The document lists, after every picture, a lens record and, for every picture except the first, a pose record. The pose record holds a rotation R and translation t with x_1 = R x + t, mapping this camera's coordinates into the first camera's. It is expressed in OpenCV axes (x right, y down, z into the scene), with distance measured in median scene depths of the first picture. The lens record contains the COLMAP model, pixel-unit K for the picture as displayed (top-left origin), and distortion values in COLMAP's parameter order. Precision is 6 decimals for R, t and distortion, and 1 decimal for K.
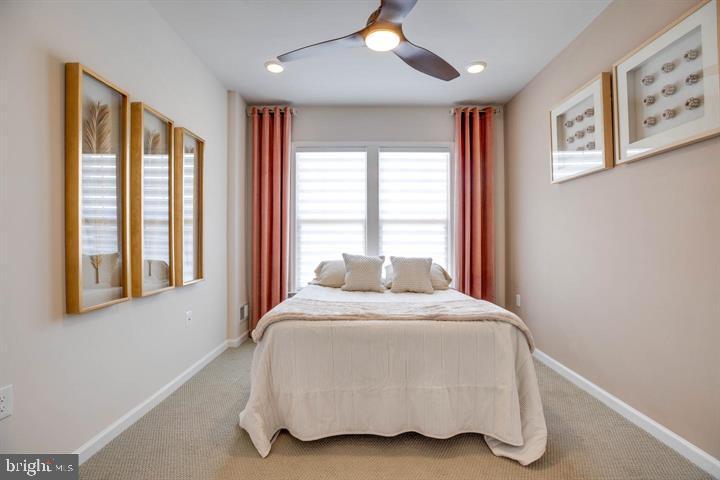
lens RADIAL K [[340.8, 0, 361.5], [0, 340.8, 244.7], [0, 0, 1]] dist [-0.031899, 0.000178]
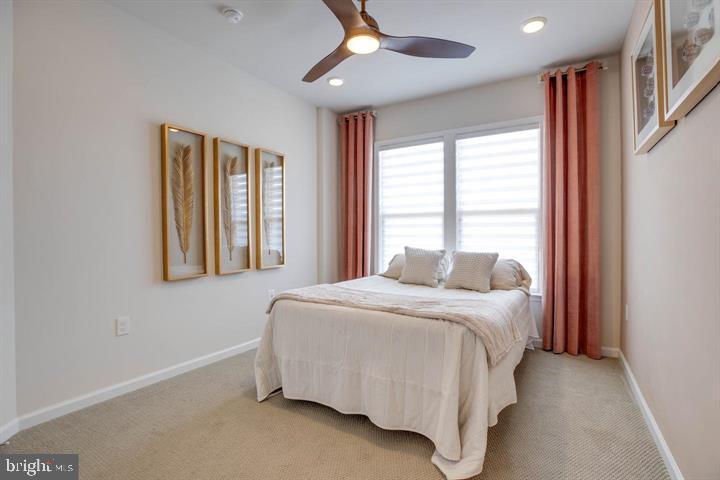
lens RADIAL K [[350.9, 0, 359.6], [0, 350.9, 242.2], [0, 0, 1]] dist [-0.028760, 0.000583]
pose [[0.844828, 0.007855, -0.534981, 0.389243], [-0.001481, 0.999923, 0.012343, -0.000196], [0.535036, -0.009635, 0.844774, 0.040689]]
